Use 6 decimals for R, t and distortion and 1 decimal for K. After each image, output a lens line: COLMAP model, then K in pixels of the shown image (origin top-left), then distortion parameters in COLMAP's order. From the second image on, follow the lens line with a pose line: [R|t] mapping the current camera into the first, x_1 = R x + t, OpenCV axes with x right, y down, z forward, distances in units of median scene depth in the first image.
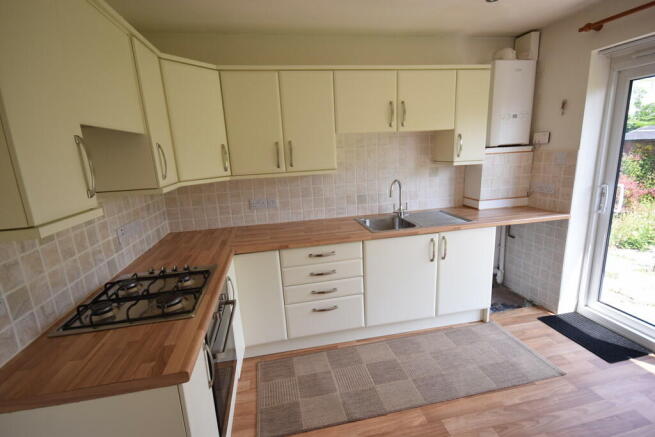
lens RADIAL K [[304.8, 0, 327.5], [0, 304.8, 218.5], [0, 0, 1]] dist [0.001044, -0.000069]
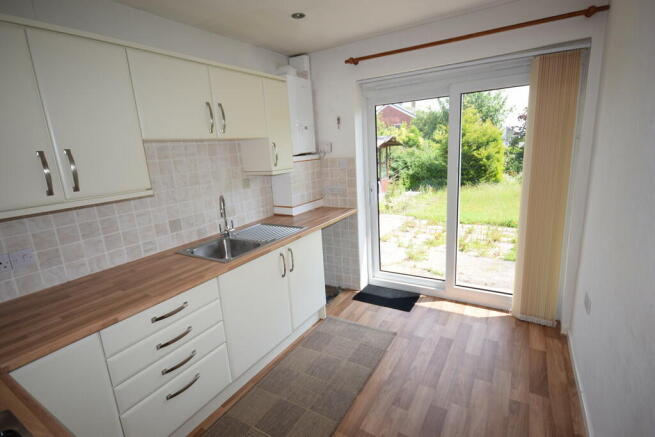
lens RADIAL K [[319.7, 0, 327.5], [0, 319.7, 218.5], [0, 0, 1]] dist [0.000889, 0.000379]
pose [[0.673387, -0.154238, 0.723022, -0.238189], [0.187757, 0.981608, 0.034534, -0.041921], [-0.715051, 0.112498, 0.689962, 0.199373]]
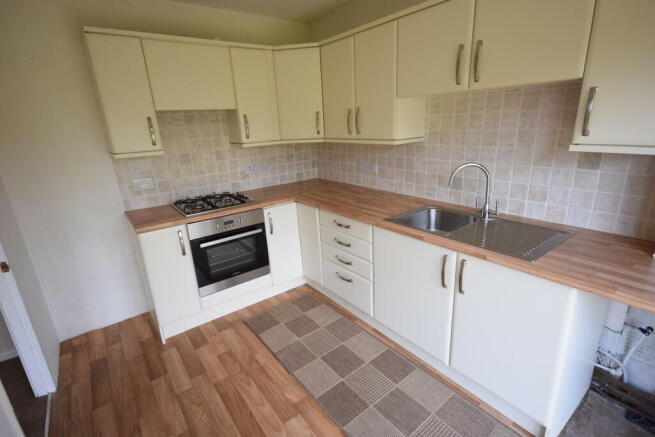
lens RADIAL K [[319.7, 0, 327.5], [0, 319.7, 218.5], [0, 0, 1]] dist [0.000889, 0.000379]
pose [[0.443659, 0.290919, -0.847663, 0.763250], [-0.170493, 0.955971, 0.238856, -0.130329], [0.879829, 0.038550, 0.473724, 0.403213]]
